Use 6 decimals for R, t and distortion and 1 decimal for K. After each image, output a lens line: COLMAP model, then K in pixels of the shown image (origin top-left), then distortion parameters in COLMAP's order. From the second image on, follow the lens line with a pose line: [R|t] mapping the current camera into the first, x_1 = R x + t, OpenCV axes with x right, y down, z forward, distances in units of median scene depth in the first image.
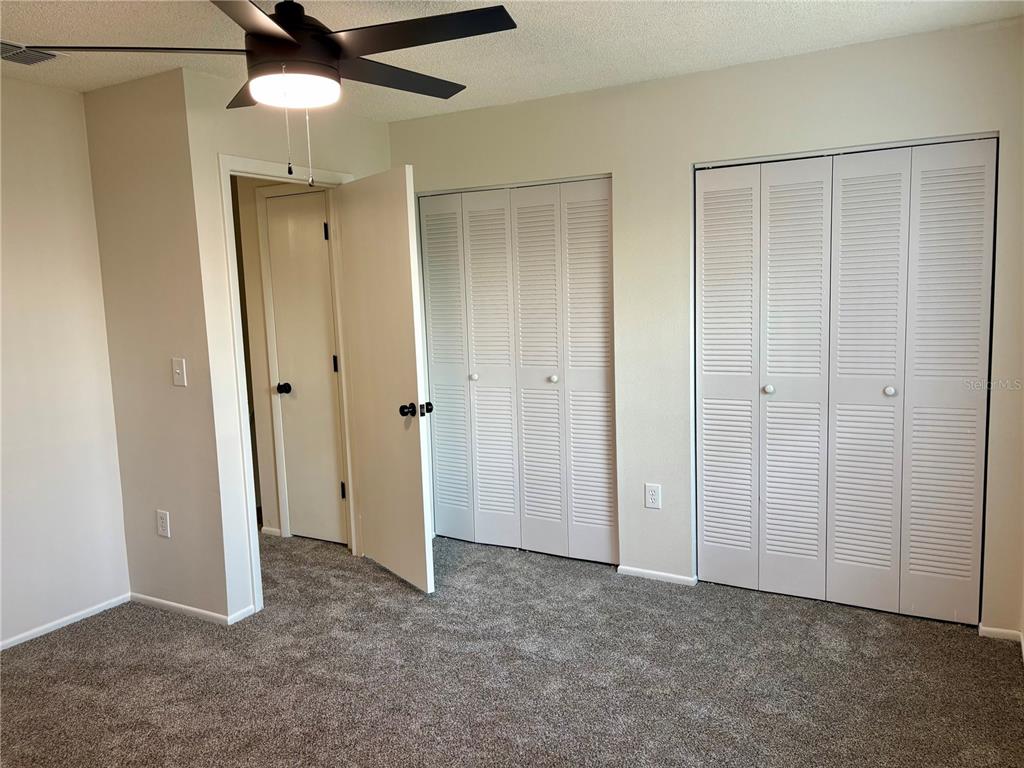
lens RADIAL K [[805.0, 0, 512.0], [0, 805.0, 384.0], [0, 0, 1]] dist [-0.088310, -0.001228]
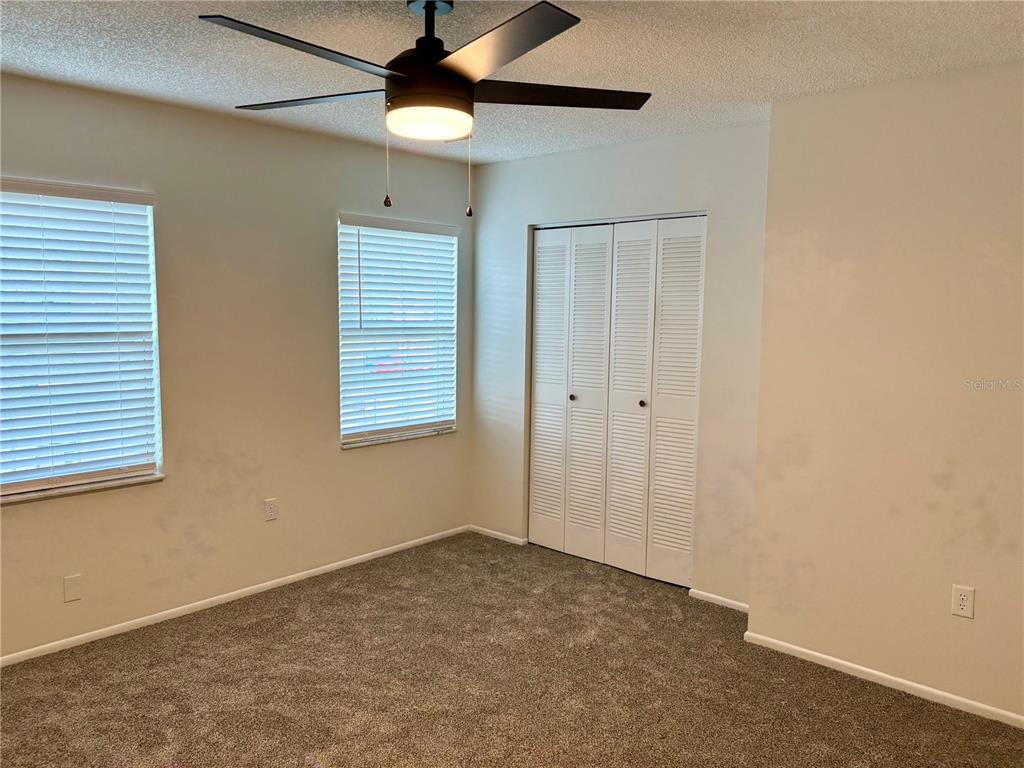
lens RADIAL K [[773.9, 0, 512.0], [0, 773.9, 384.0], [0, 0, 1]] dist [0.045395, -0.002481]
pose [[0.984791, 0.065144, -0.161069, 0.161997], [-0.069705, 0.997307, -0.022823, 0.007773], [0.159148, 0.033704, 0.986679, -0.108992]]
